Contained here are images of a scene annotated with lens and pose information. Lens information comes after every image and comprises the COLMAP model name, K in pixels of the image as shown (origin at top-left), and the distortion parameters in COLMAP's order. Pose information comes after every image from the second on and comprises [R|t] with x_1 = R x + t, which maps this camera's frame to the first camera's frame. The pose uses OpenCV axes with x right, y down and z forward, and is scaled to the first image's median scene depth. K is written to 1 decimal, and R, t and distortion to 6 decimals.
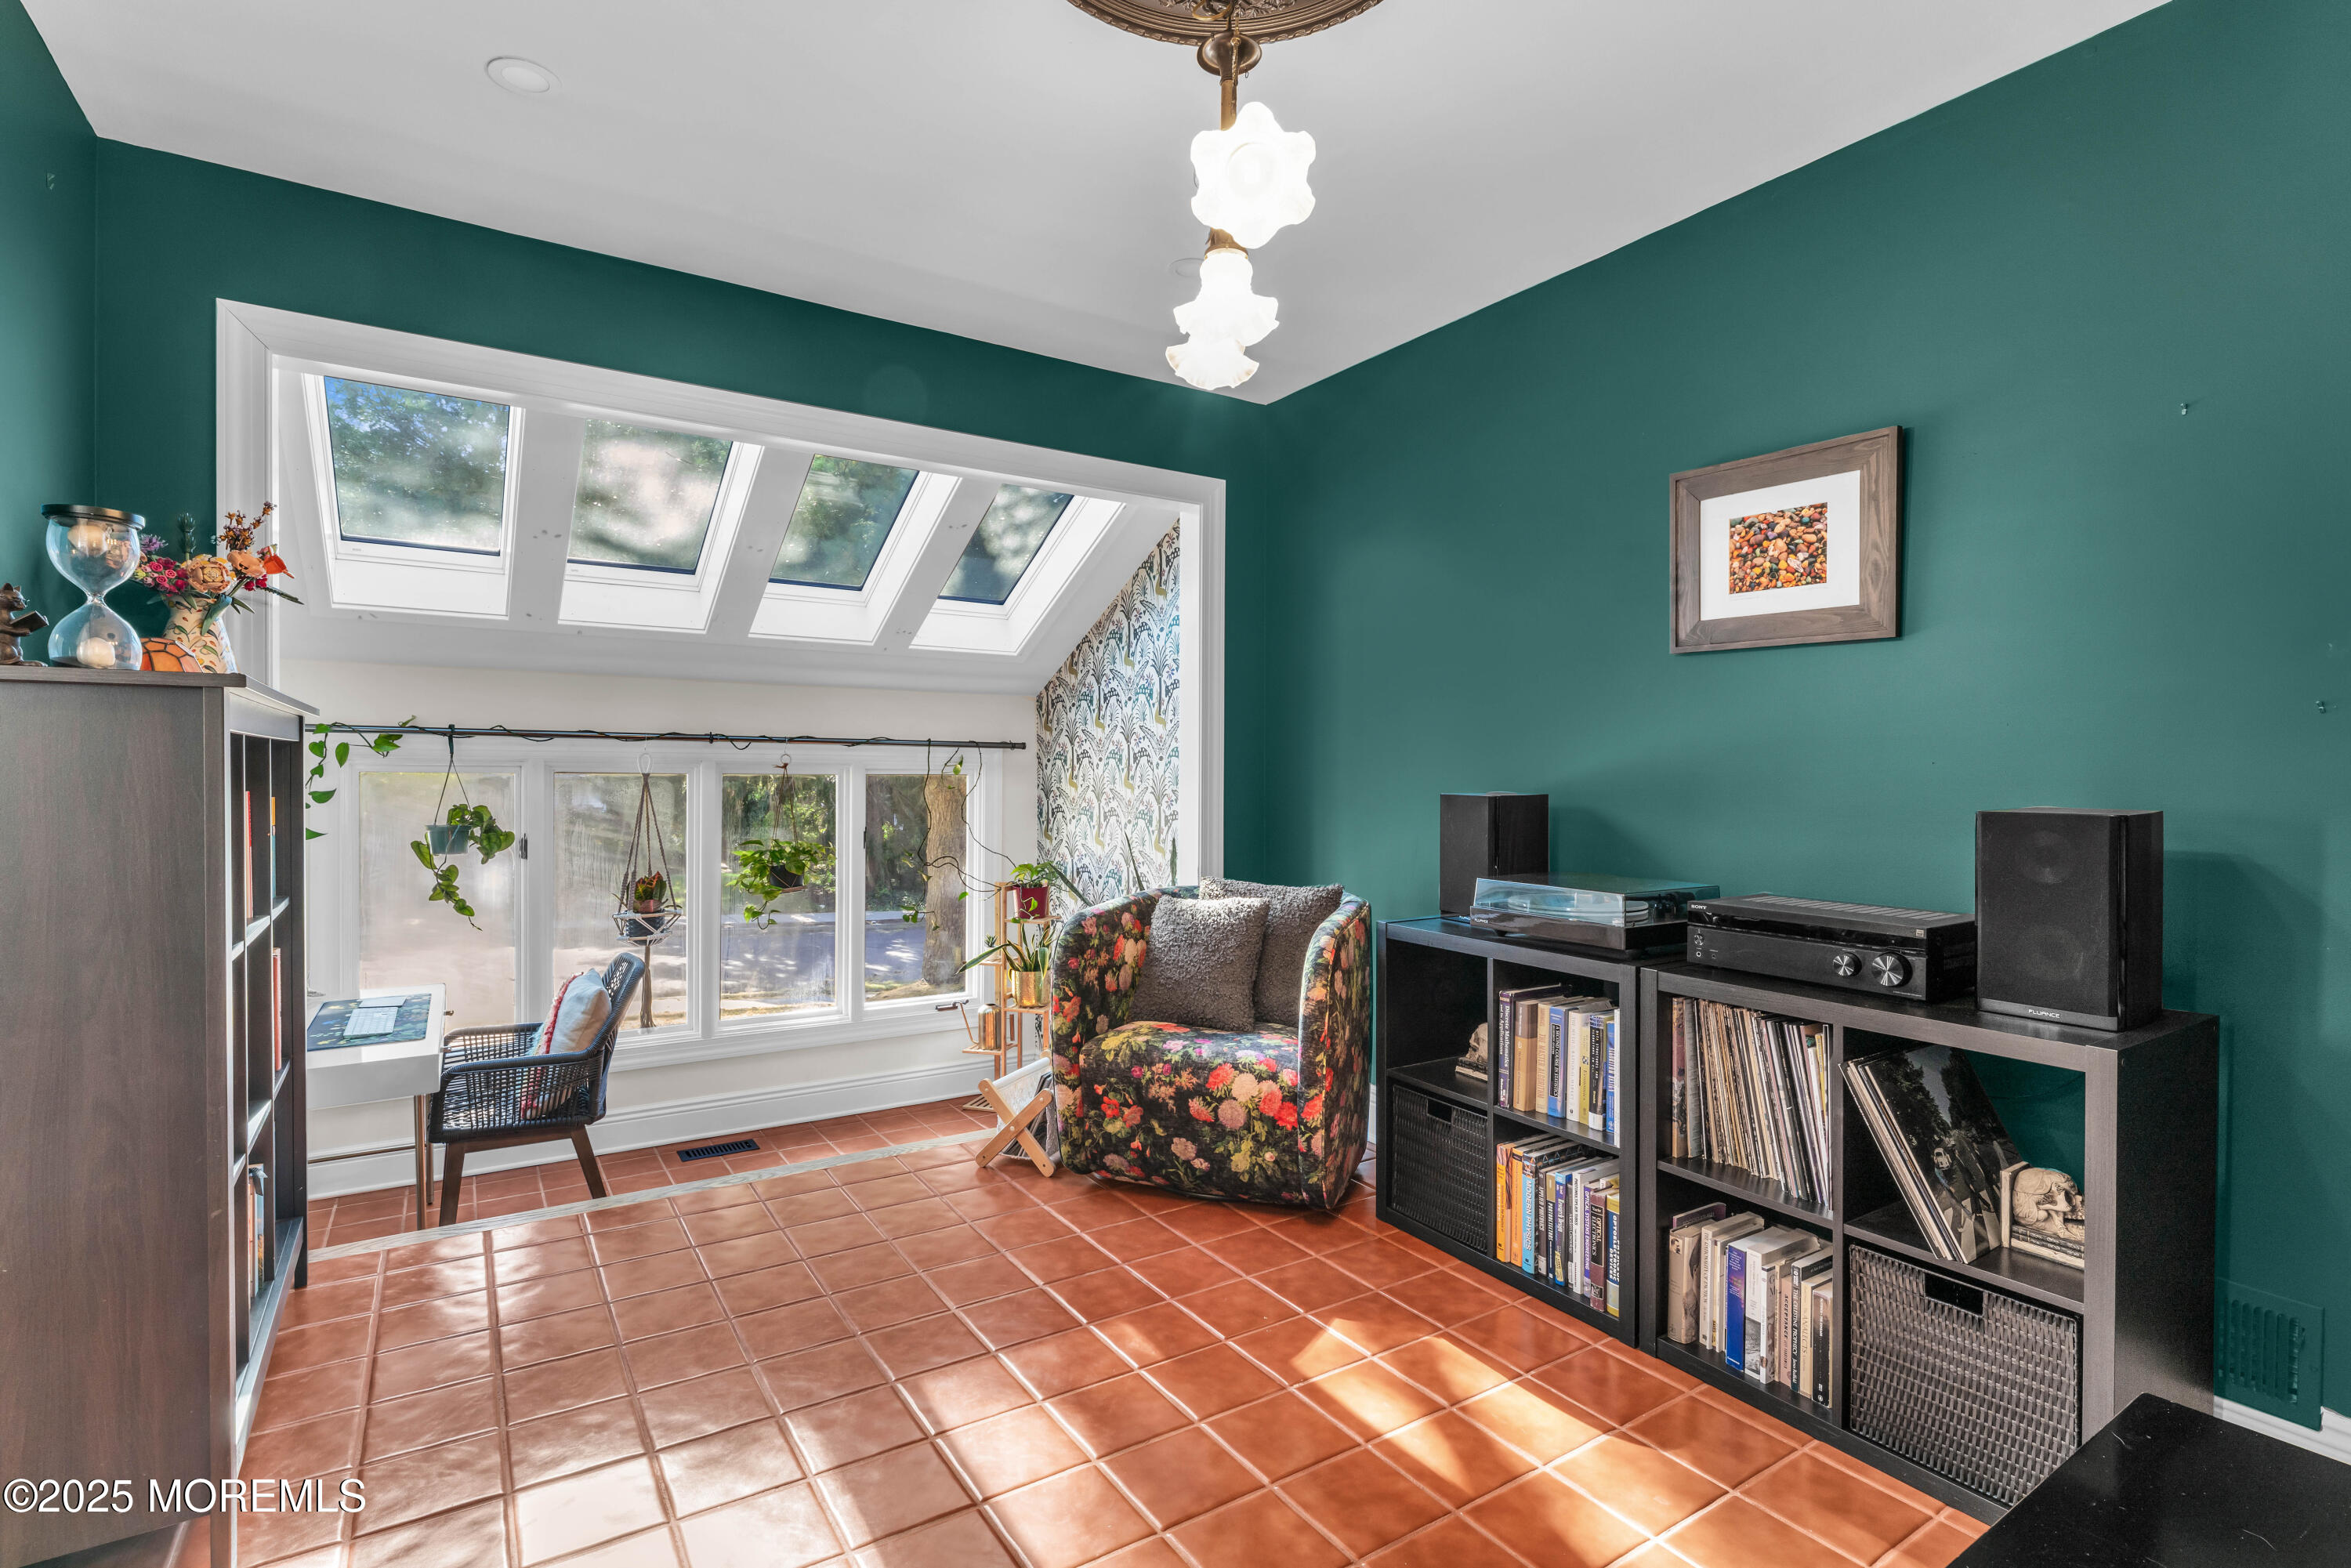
lens RADIAL K [[1114.7, 0, 1174.3], [0, 1114.7, 784.4], [0, 0, 1]] dist [-0.000848, -0.000639]
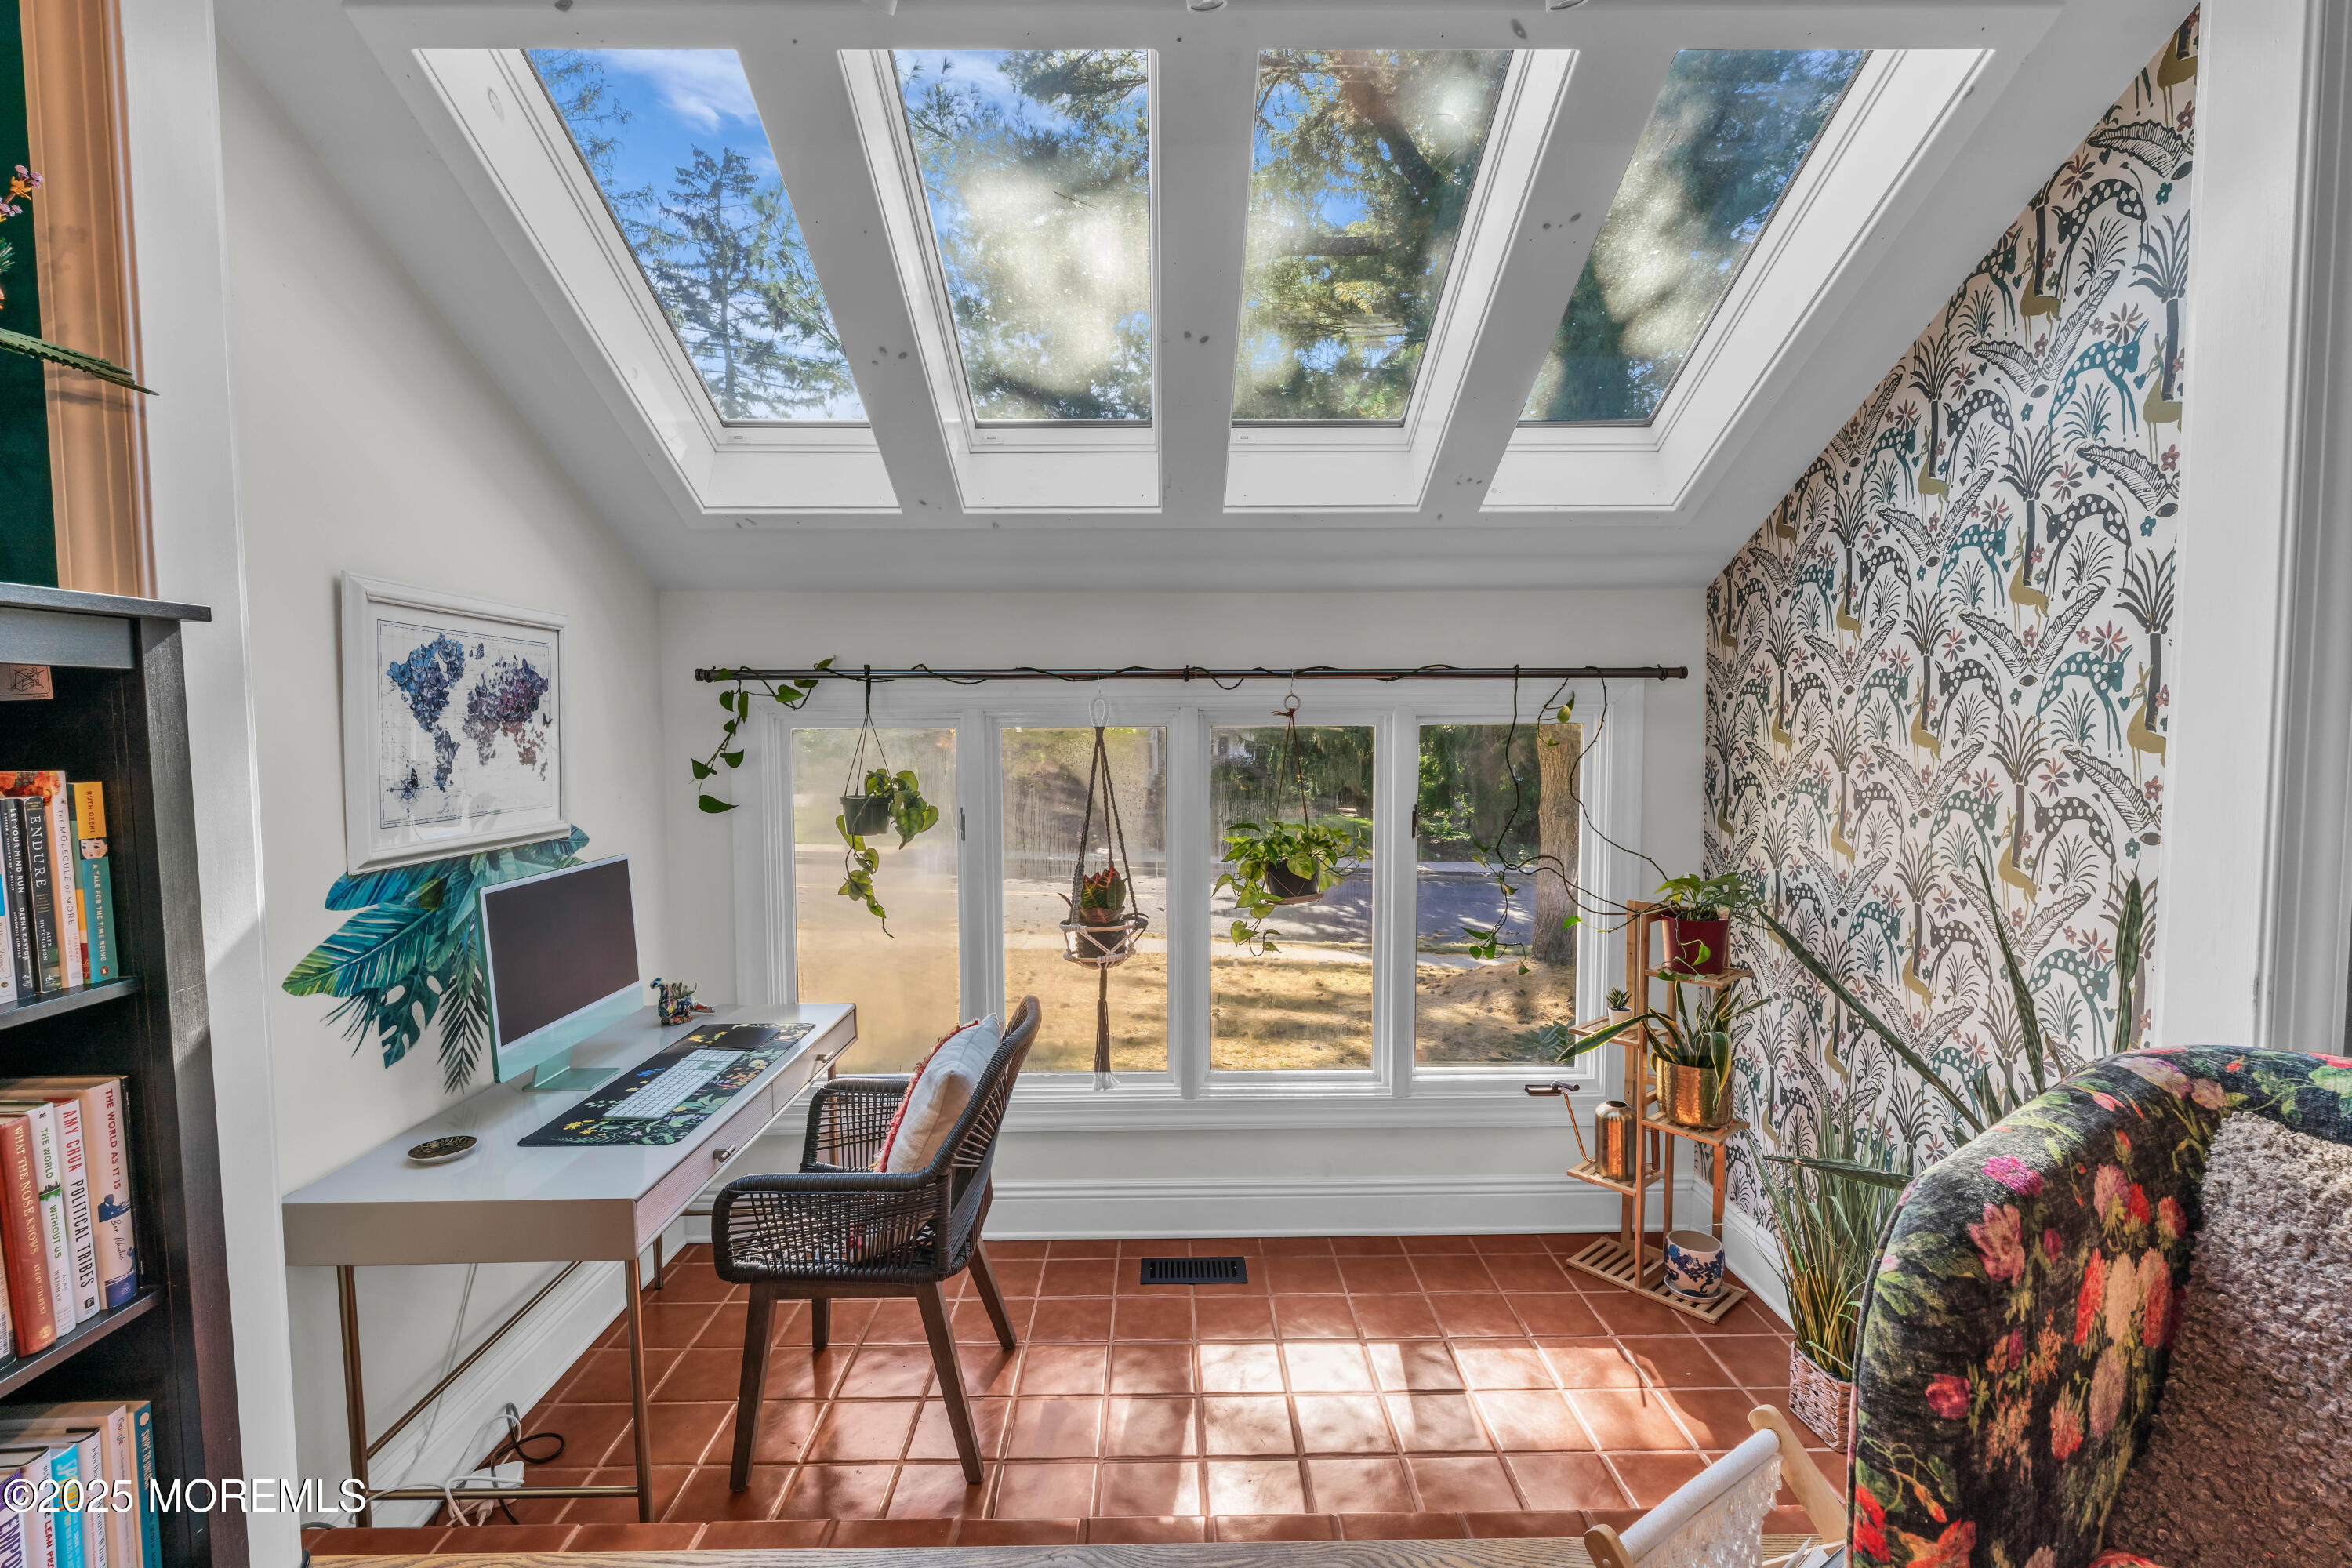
lens RADIAL K [[1048.2, 0, 1170.3], [0, 1048.2, 789.0], [0, 0, 1]] dist [-0.001747, -0.000066]
pose [[0.844341, 0.020586, -0.535410, -0.117534], [0.007481, 0.998711, 0.050196, -0.004941], [0.535754, -0.046388, 0.843099, 0.683812]]
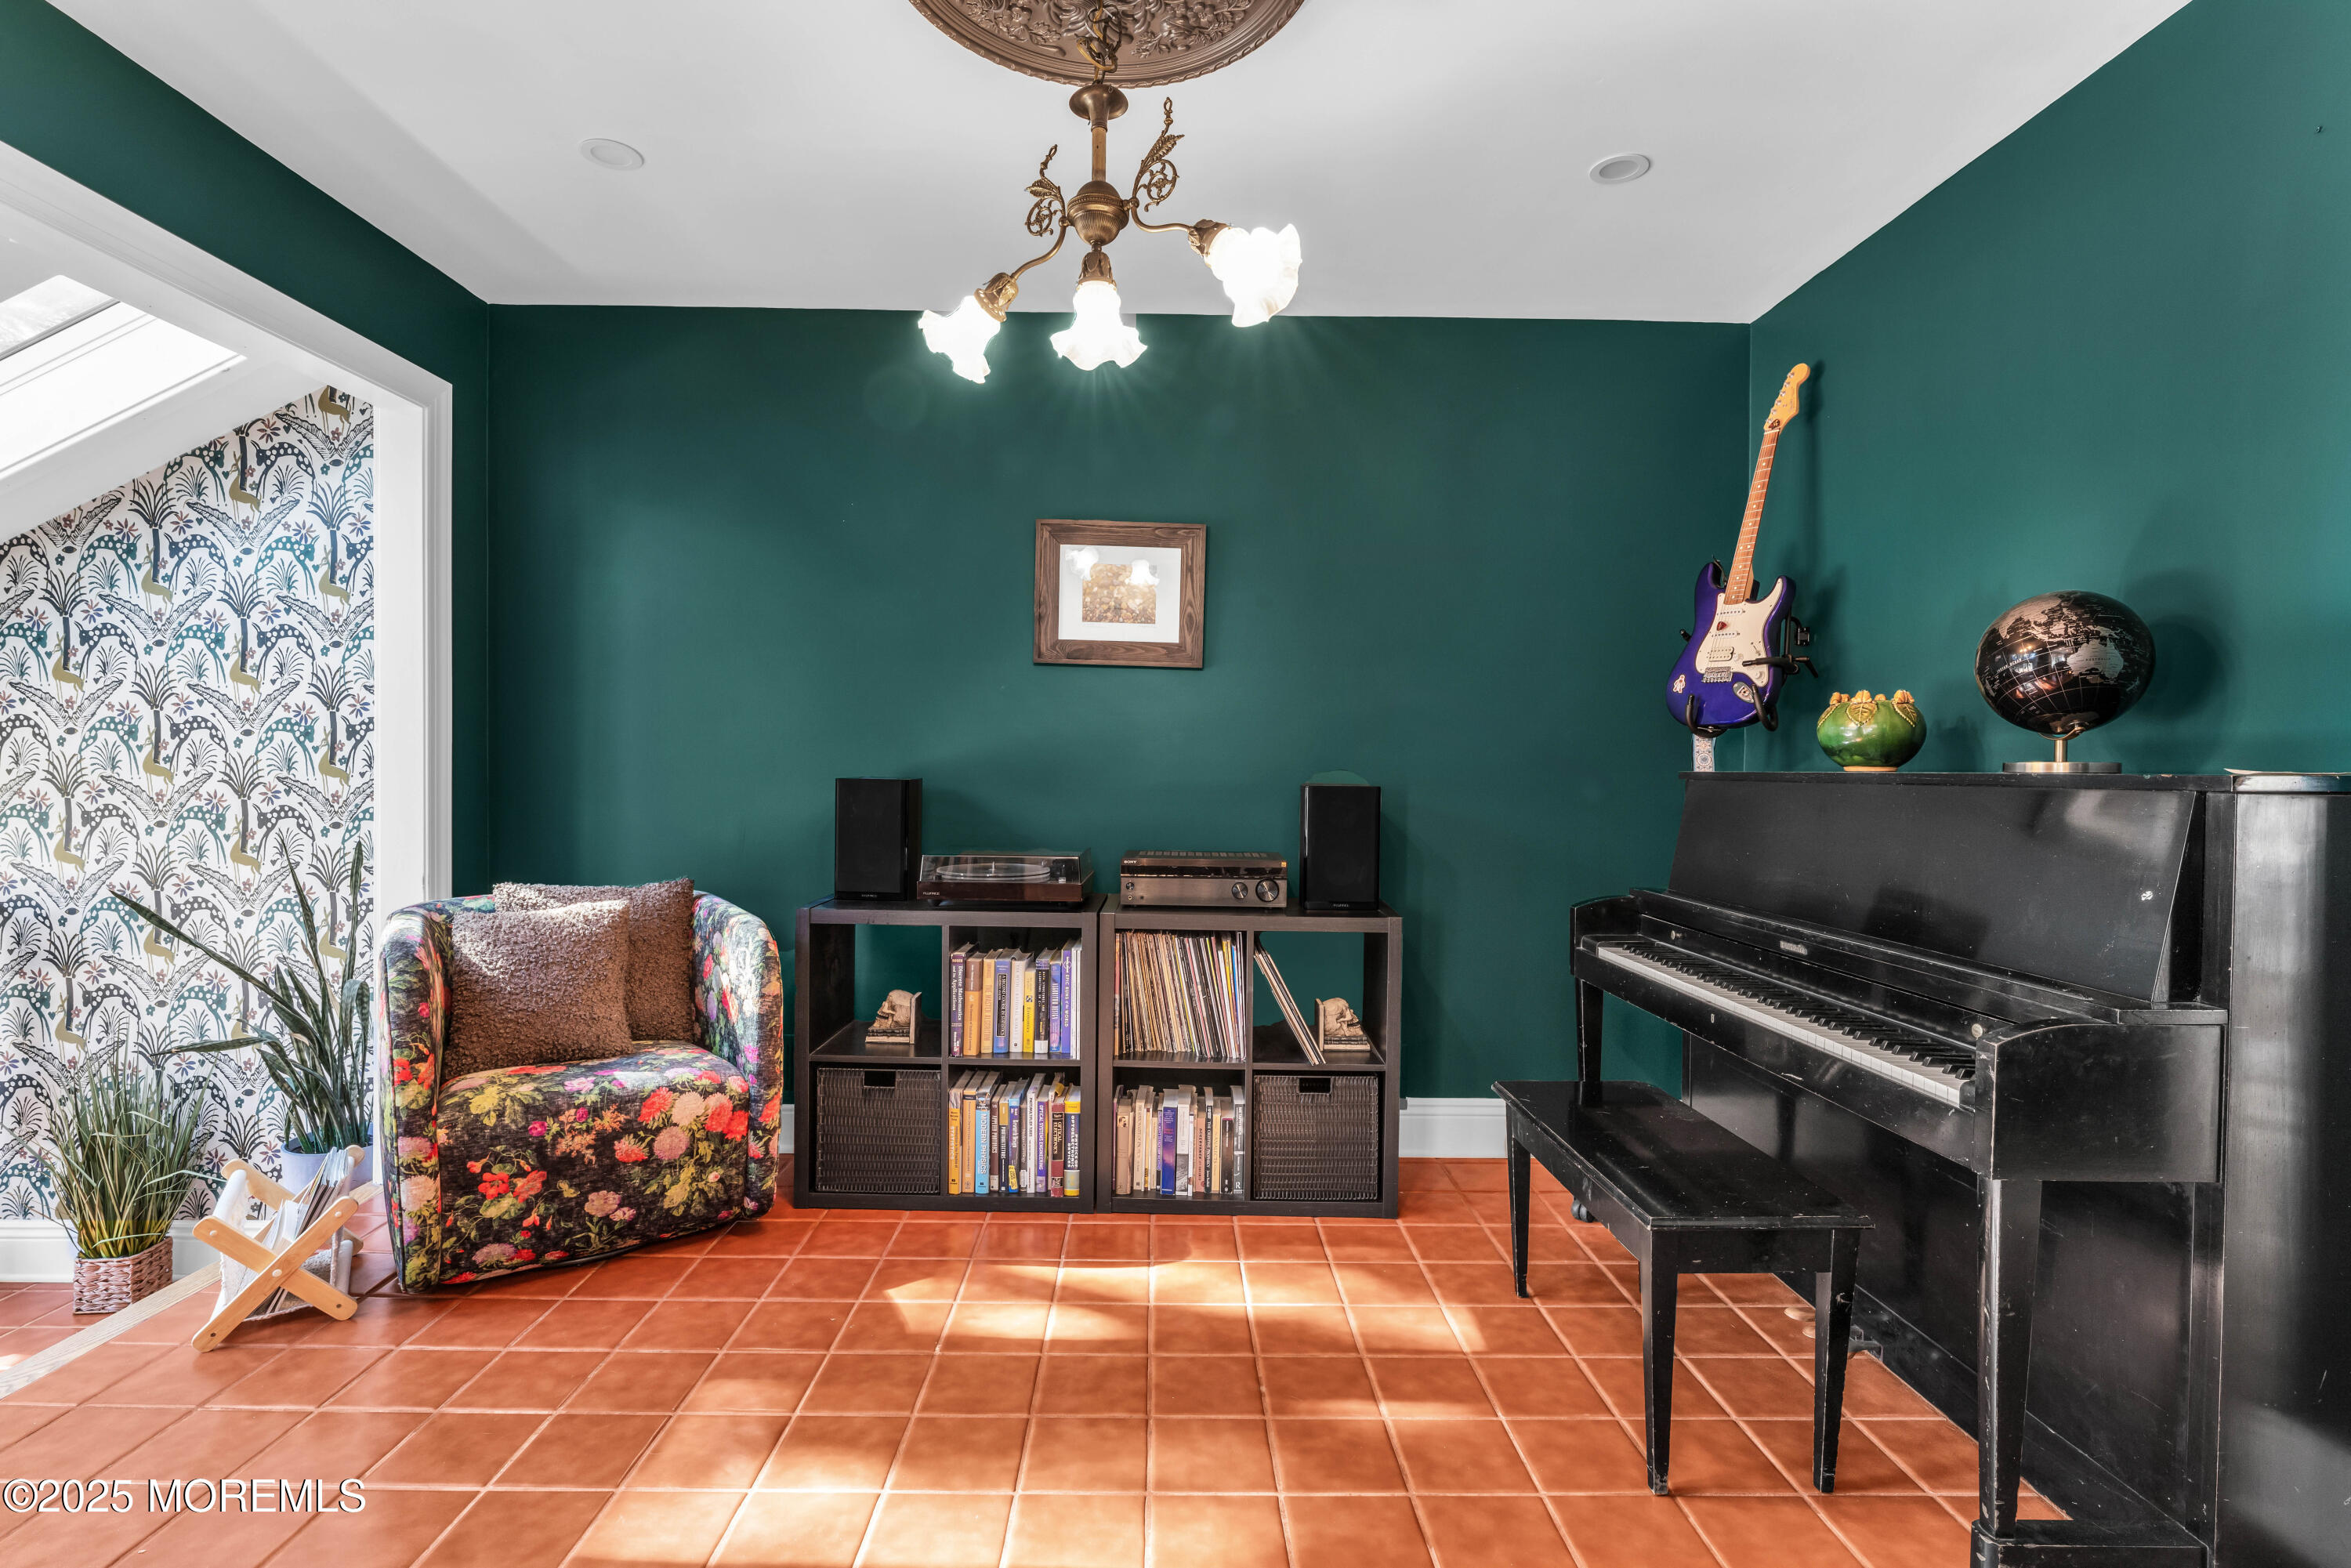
lens RADIAL K [[1114.7, 0, 1173.0], [0, 1114.7, 782.6], [0, 0, 1]] dist [-0.000848, -0.000639]
pose [[0.534441, -0.009513, 0.845152, -0.449558], [0.000203, 0.999938, 0.011127, 0.001059], [-0.845205, -0.005775, 0.534410, 0.183532]]
